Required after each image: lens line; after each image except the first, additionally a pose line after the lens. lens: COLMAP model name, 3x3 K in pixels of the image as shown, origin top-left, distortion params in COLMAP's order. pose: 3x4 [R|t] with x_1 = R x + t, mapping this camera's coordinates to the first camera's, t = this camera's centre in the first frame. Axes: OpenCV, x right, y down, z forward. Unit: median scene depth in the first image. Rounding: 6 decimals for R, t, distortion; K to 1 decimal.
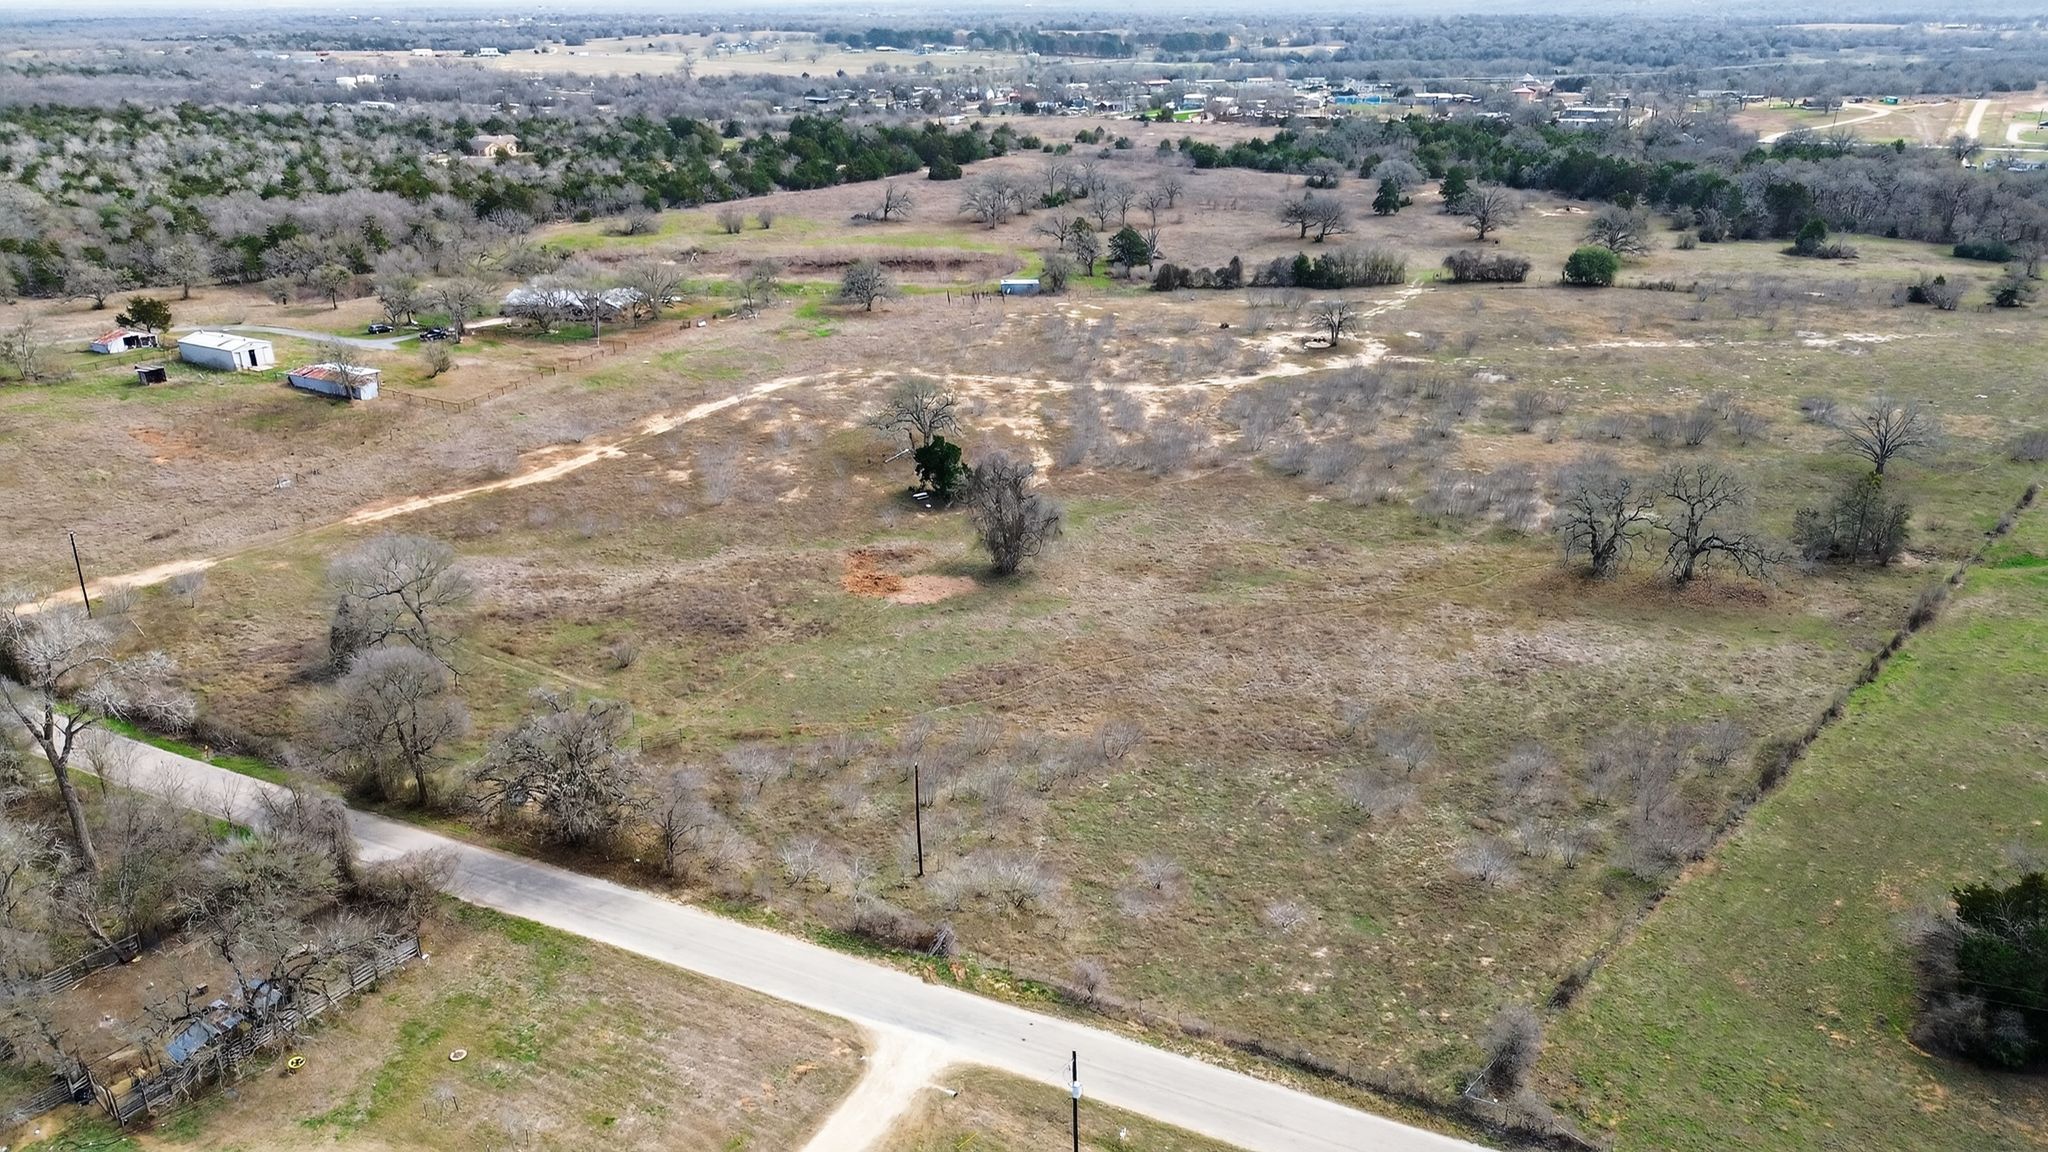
lens RADIAL K [[1450.8, 0, 1020.2], [0, 1450.8, 575.7], [0, 0, 1]] dist [0.061723, -0.056291]
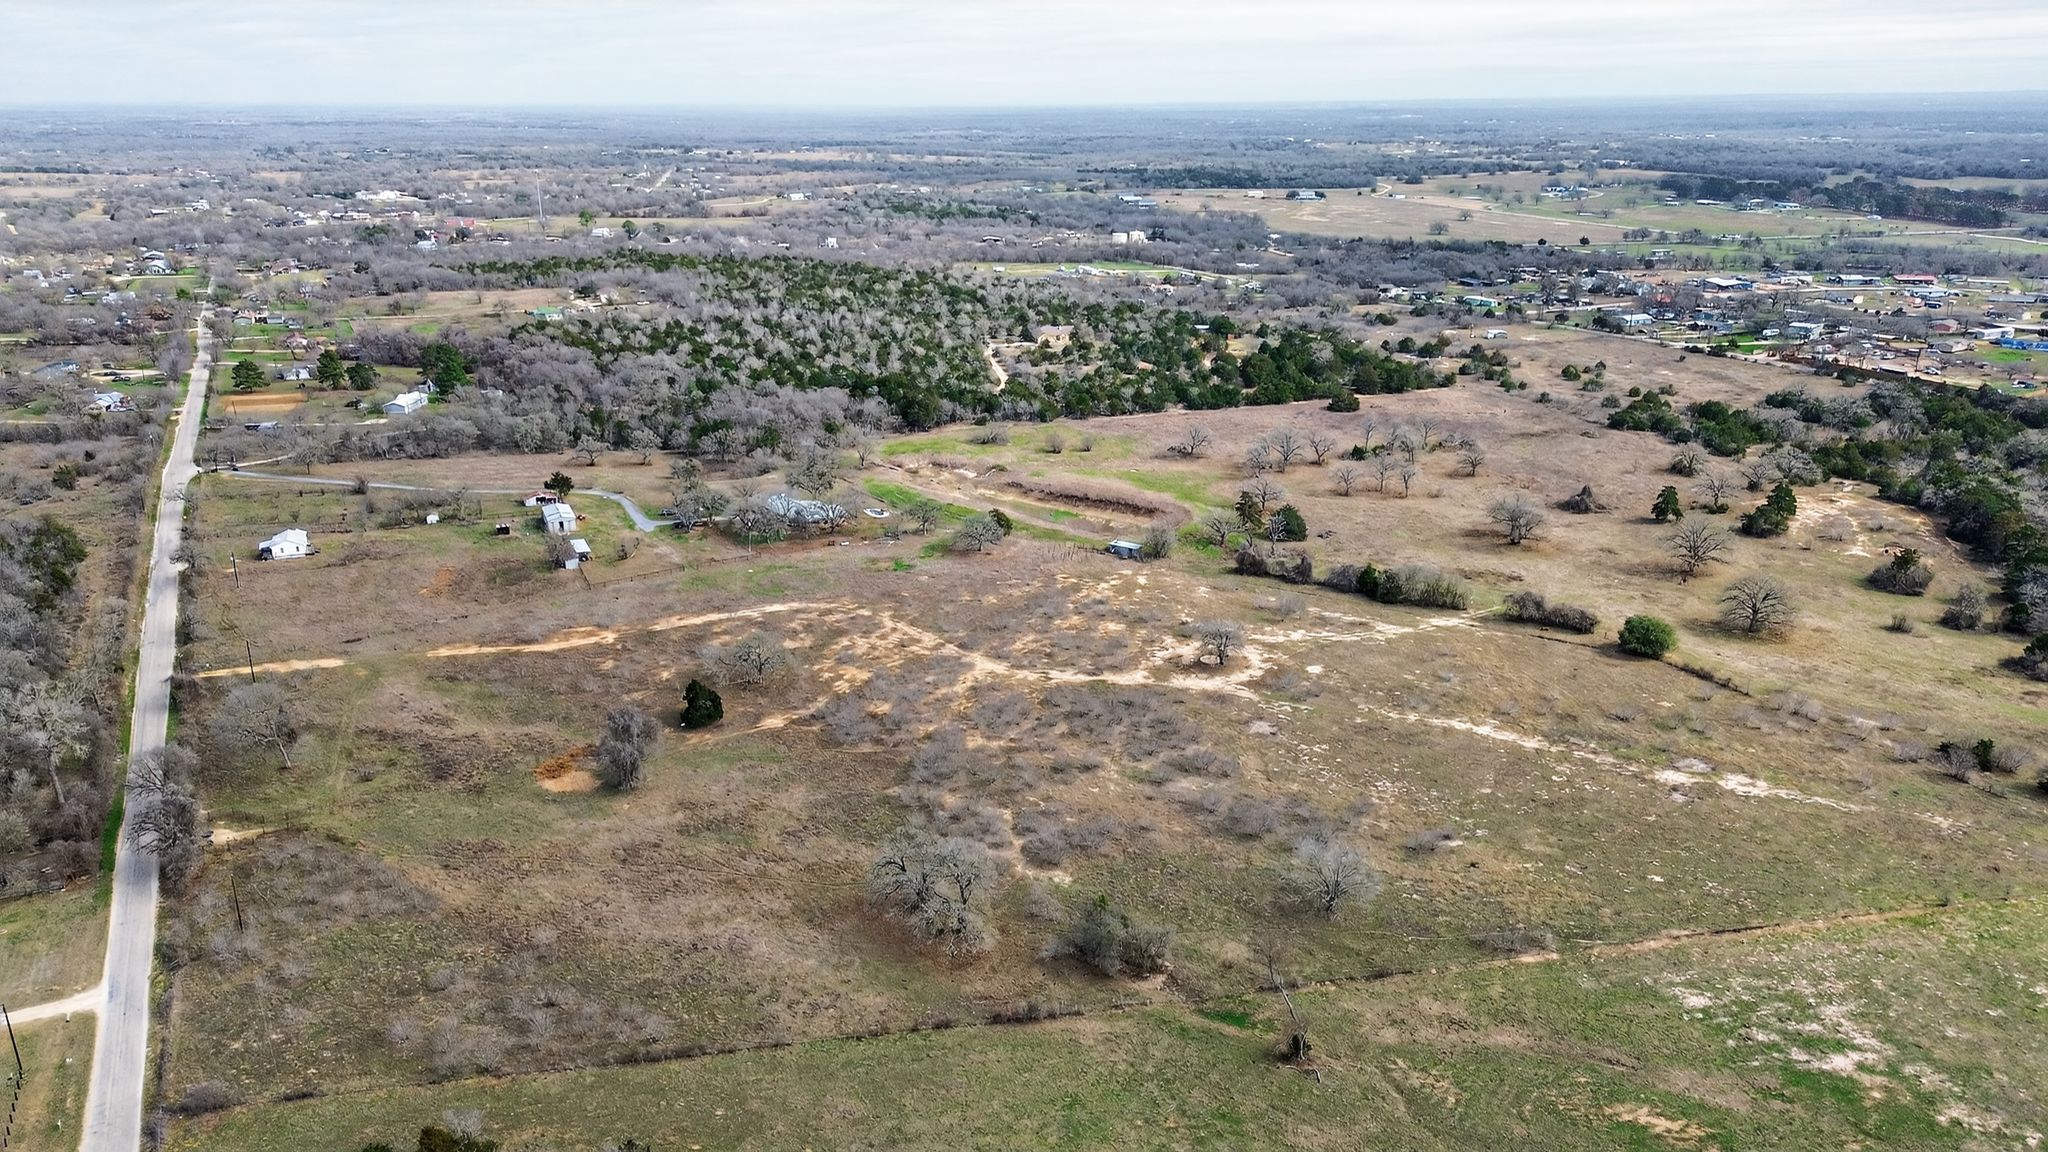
lens RADIAL K [[1450.8, 0, 1017.1], [0, 1450.8, 579.7], [0, 0, 1]] dist [0.061723, -0.056291]
pose [[0.806888, 0.192834, -0.558343, 0.594085], [-0.222384, 0.974839, 0.015300, -0.171241], [0.547245, 0.111821, 0.829469, -0.034143]]
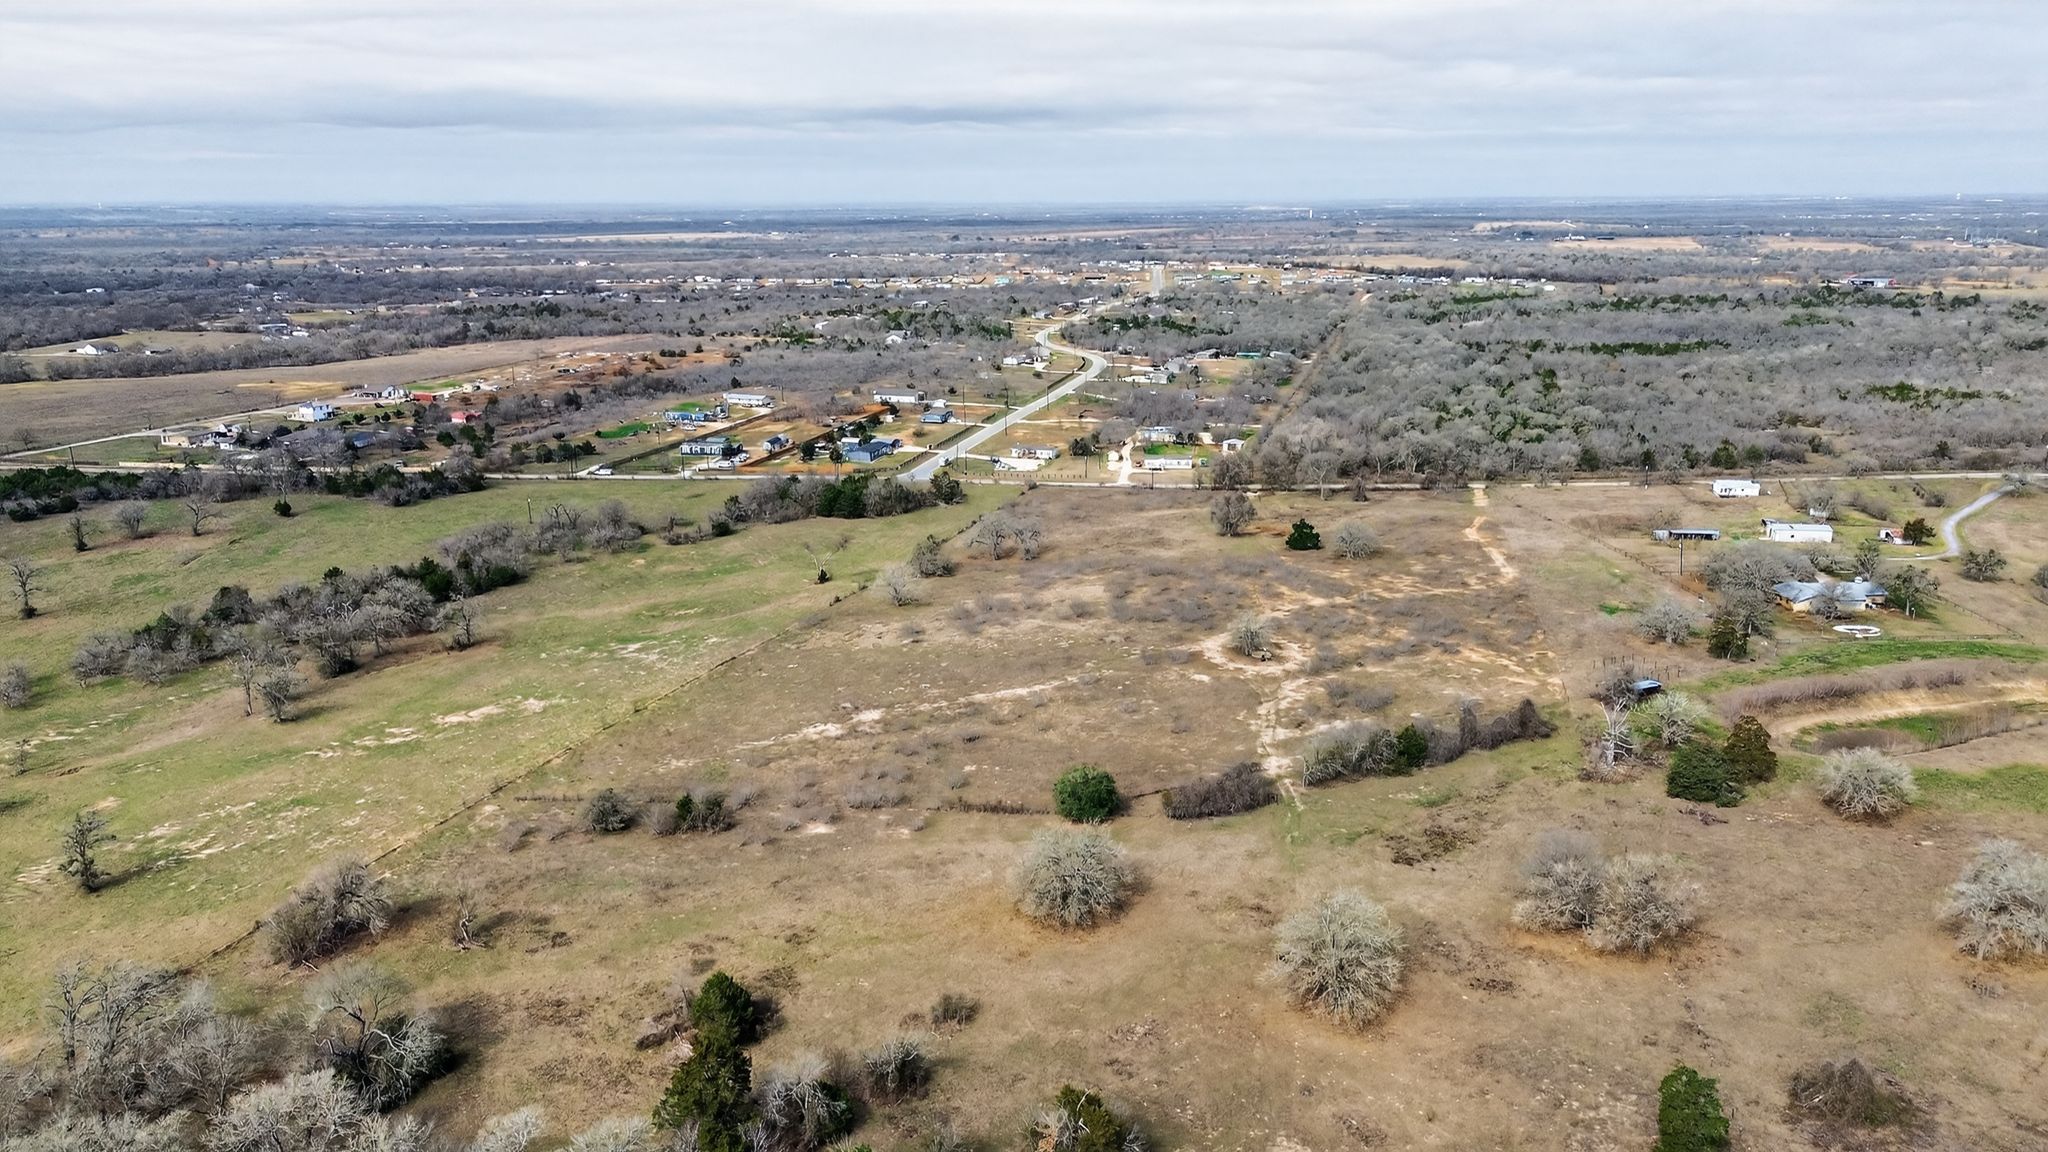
lens RADIAL K [[1450.8, 0, 1015.7], [0, 1450.8, 567.2], [0, 0, 1]] dist [0.061723, -0.056291]
pose [[-0.926222, 0.104753, -0.362132, 0.689802], [-0.128858, 0.814780, 0.565269, -0.731969], [0.354272, 0.570228, -0.741169, 1.491931]]
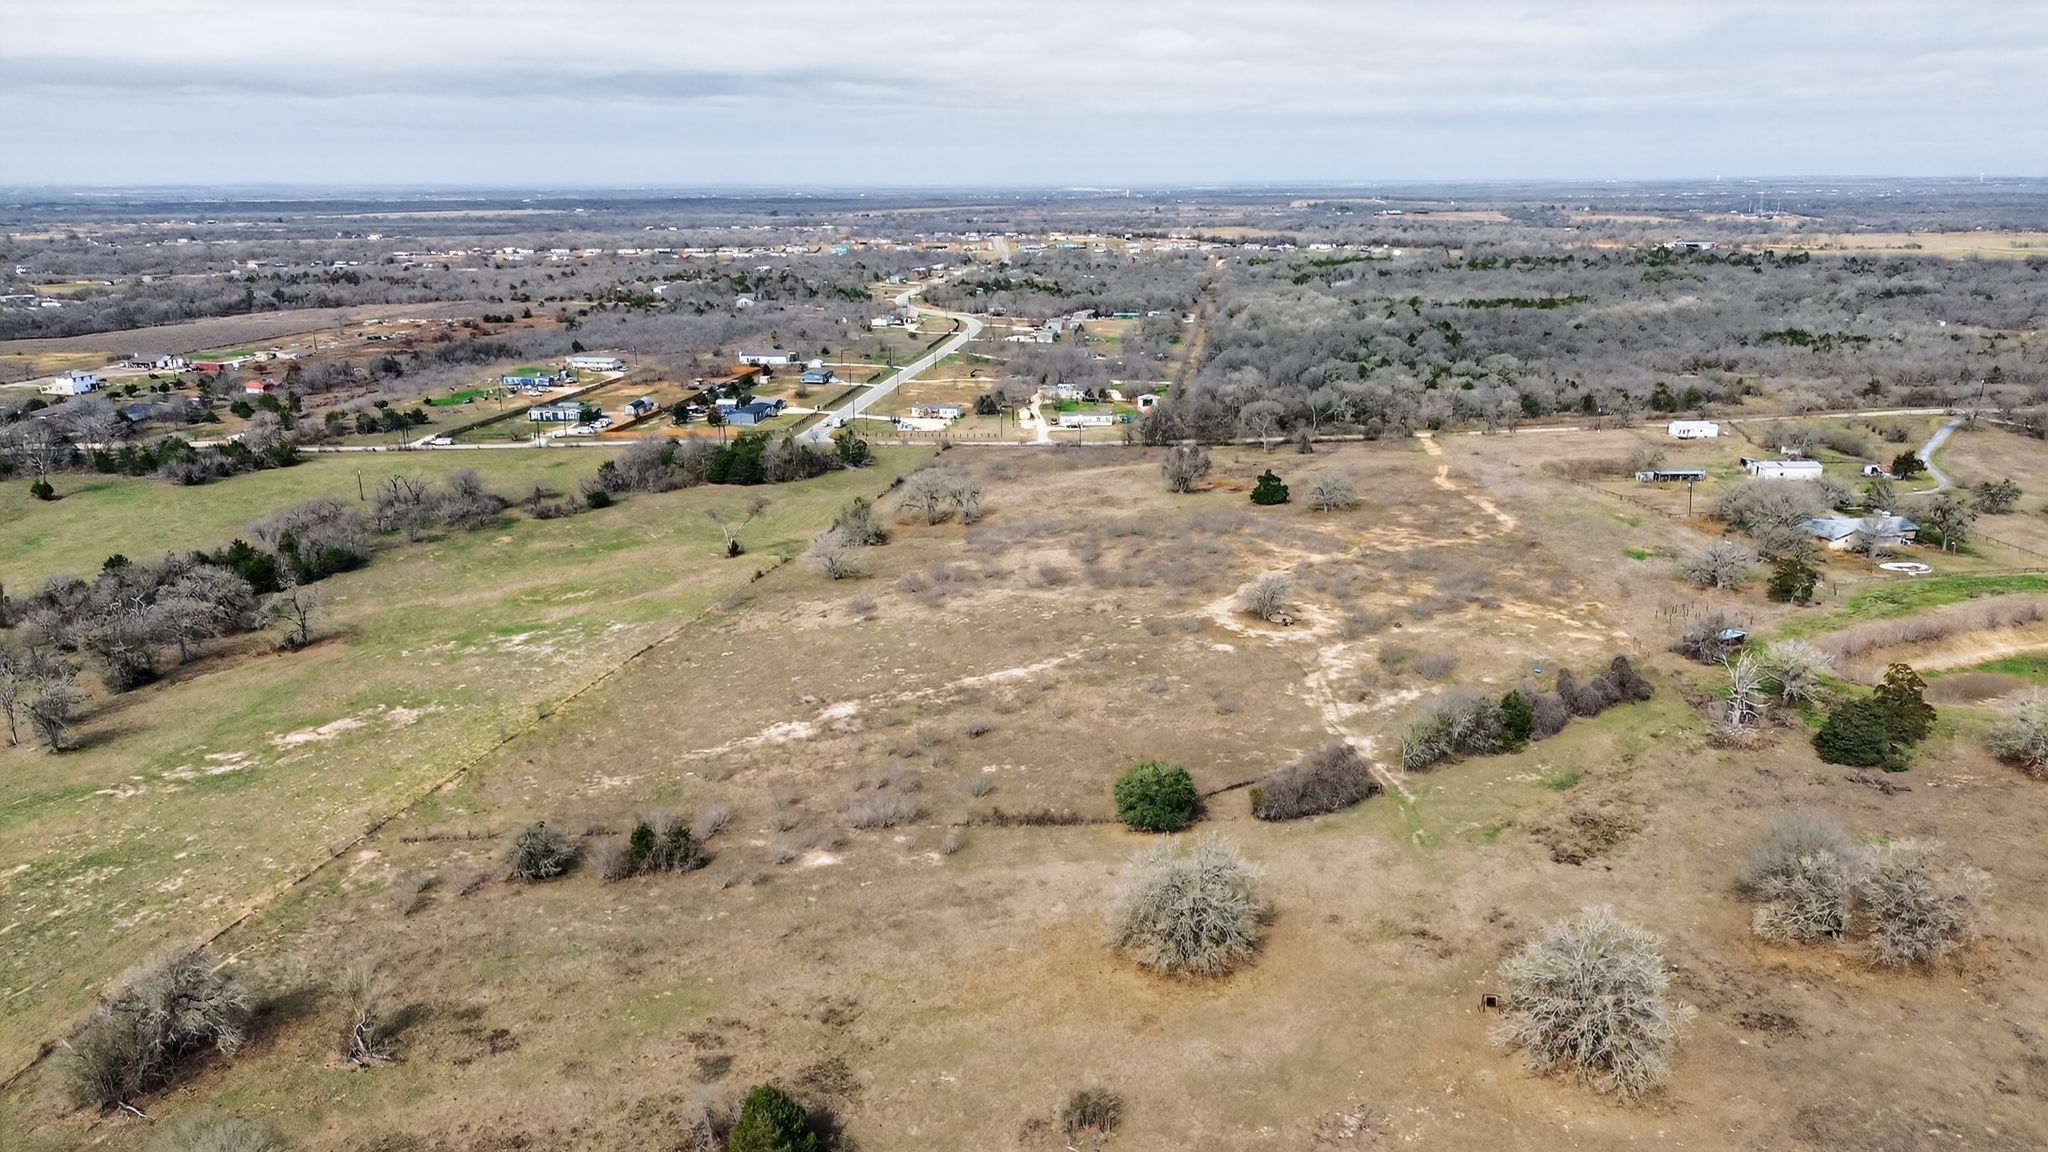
lens RADIAL K [[1450.8, 0, 1017.0], [0, 1450.8, 579.9], [0, 0, 1]] dist [0.061723, -0.056291]
pose [[-0.870820, 0.142007, -0.470644, 0.714435], [-0.171794, 0.809104, 0.561995, -0.612889], [0.460607, 0.570250, -0.680188, 1.343033]]
